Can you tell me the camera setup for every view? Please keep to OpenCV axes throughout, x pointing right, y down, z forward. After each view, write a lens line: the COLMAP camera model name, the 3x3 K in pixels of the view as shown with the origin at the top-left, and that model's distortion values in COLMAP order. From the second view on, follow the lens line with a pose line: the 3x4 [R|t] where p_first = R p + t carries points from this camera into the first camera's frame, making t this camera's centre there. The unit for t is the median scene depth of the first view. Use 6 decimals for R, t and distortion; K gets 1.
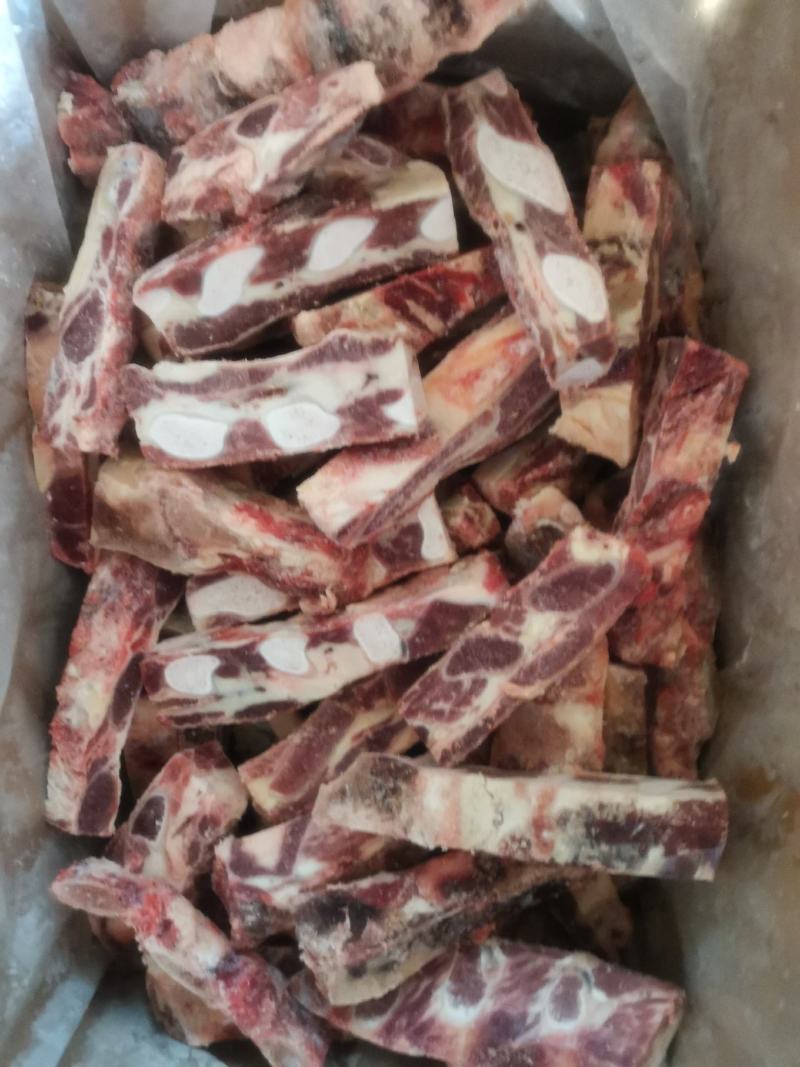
lens RADIAL K [[794.5, 0, 395.4], [0, 794.5, 531.3], [0, 0, 1]] dist [-0.004409, -0.073142]
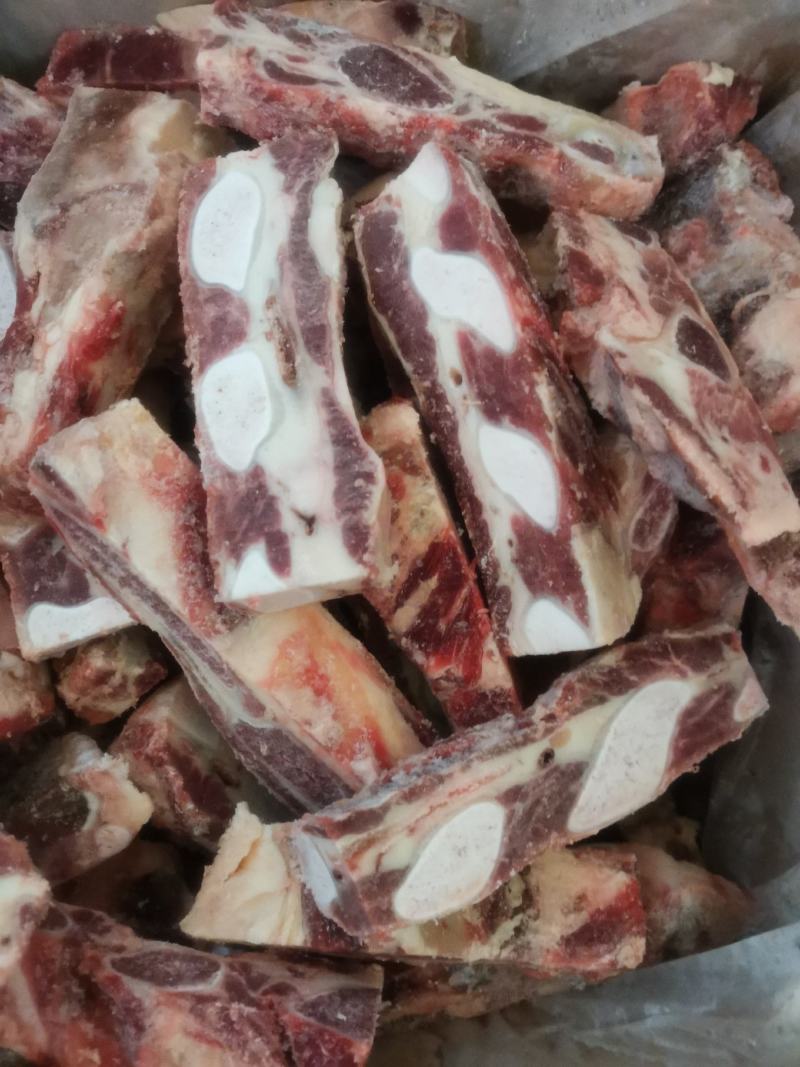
lens RADIAL K [[835.5, 0, 400.0], [0, 835.5, 533.5], [0, 0, 1]] dist [0.005046, -0.090065]
pose [[0.005736, 0.999981, 0.002195, -0.022596], [-0.982581, 0.006044, -0.185737, -0.134588], [-0.185746, -0.001091, 0.982597, 0.337310]]
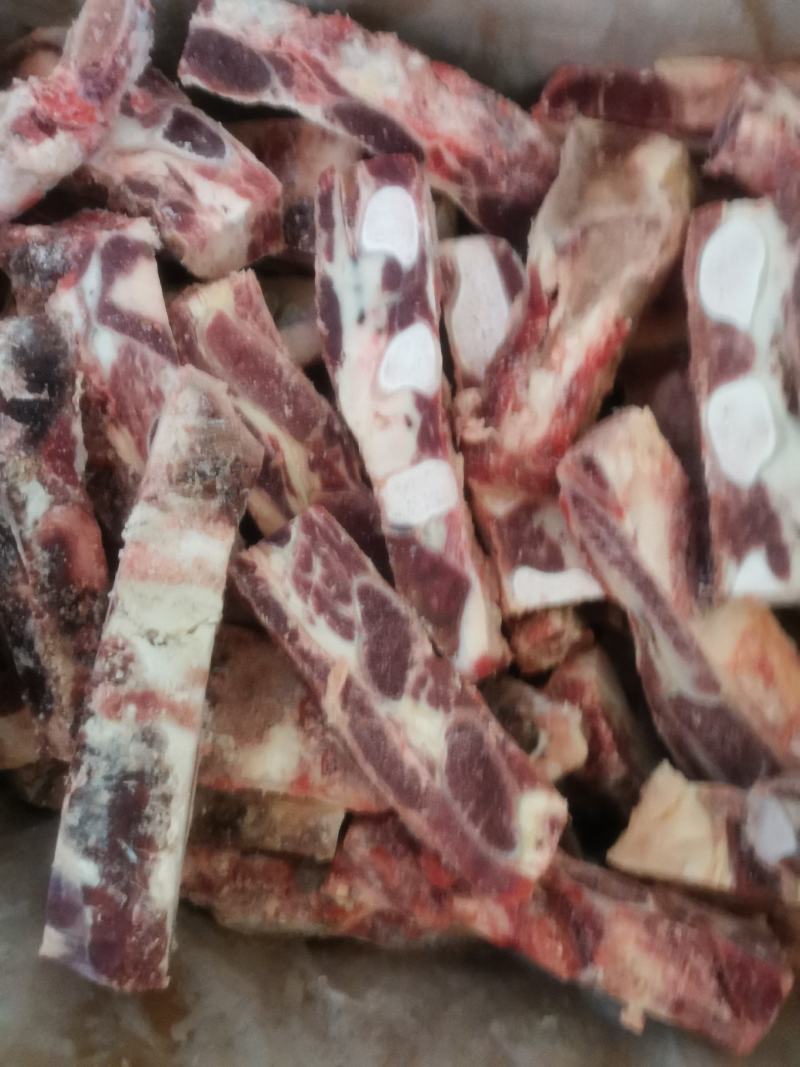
lens RADIAL K [[810.9, 0, 397.5], [0, 810.9, 535.4], [0, 0, 1]] dist [-0.037960, -0.013385]
pose [[-0.134905, 0.989694, 0.048026, -0.017635], [-0.989558, -0.132087, -0.057681, 0.199197], [-0.050743, -0.055306, 0.997179, 0.288634]]
